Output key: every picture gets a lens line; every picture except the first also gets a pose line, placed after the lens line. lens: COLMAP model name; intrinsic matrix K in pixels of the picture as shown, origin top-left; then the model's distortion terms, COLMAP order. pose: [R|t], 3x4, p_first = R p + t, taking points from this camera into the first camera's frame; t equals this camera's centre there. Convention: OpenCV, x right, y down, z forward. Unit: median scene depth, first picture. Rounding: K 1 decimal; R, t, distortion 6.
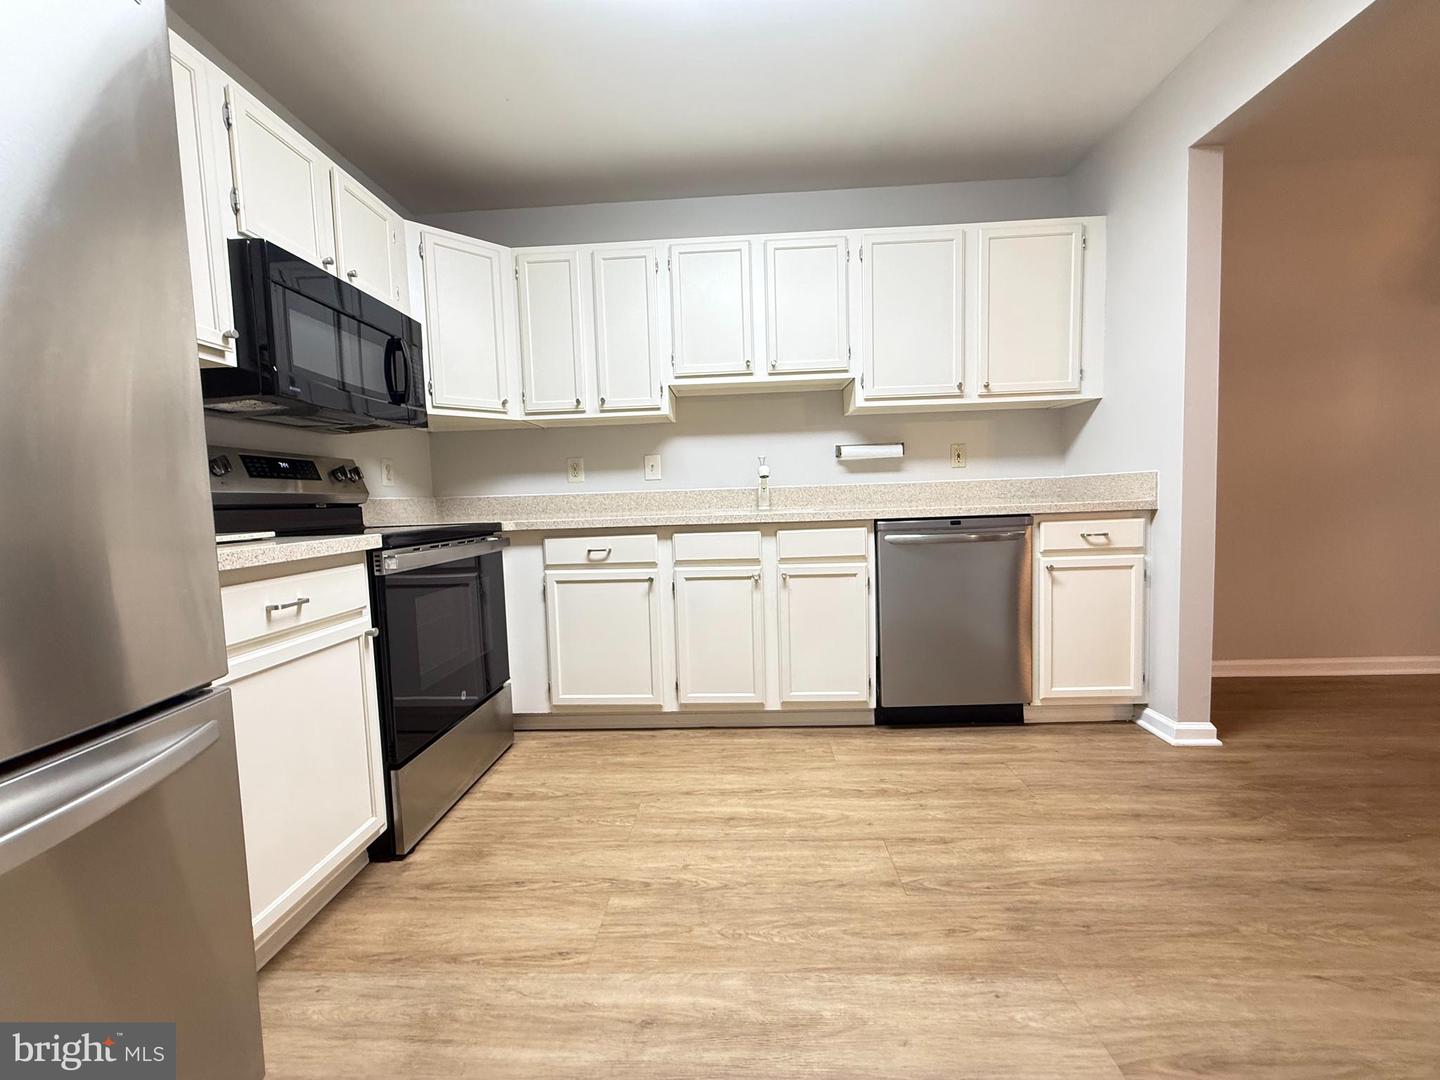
lens RADIAL K [[576.9, 0, 713.1], [0, 576.9, 545.5], [0, 0, 1]] dist [0.000186, 0.000307]
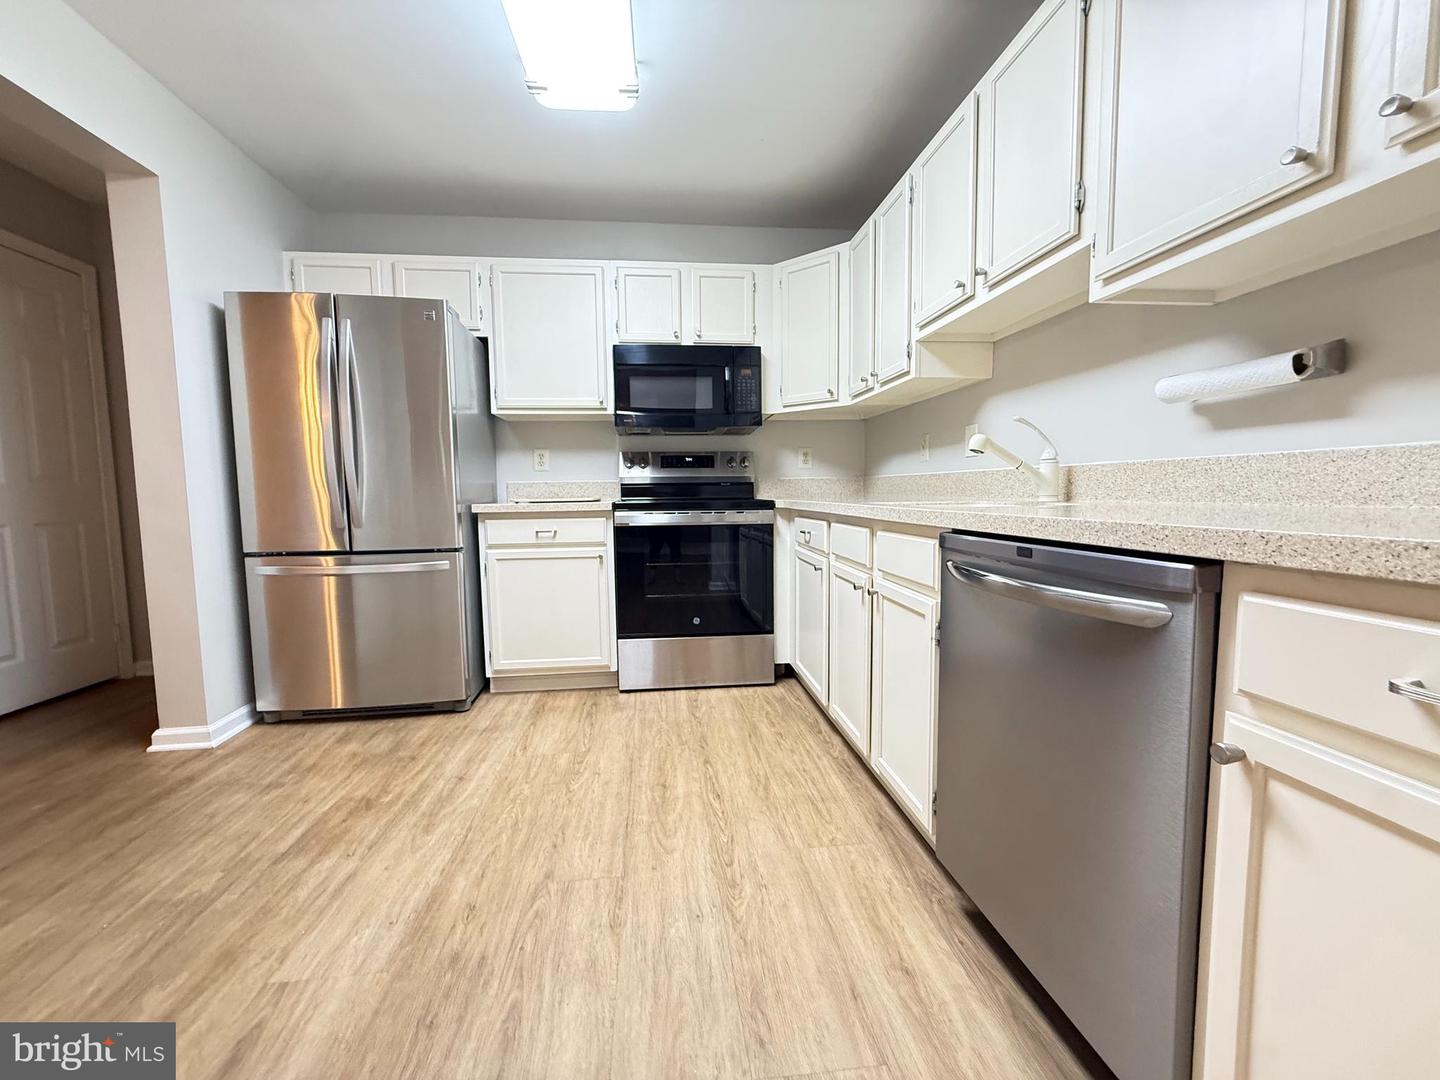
lens RADIAL K [[576.9, 0, 717.4], [0, 576.9, 548.4], [0, 0, 1]] dist [0.000186, 0.000307]
pose [[0.153858, 0.130130, -0.979487, 1.165994], [-0.071881, 0.990137, 0.120254, -0.111782], [0.985475, 0.051905, 0.161694, 1.011239]]
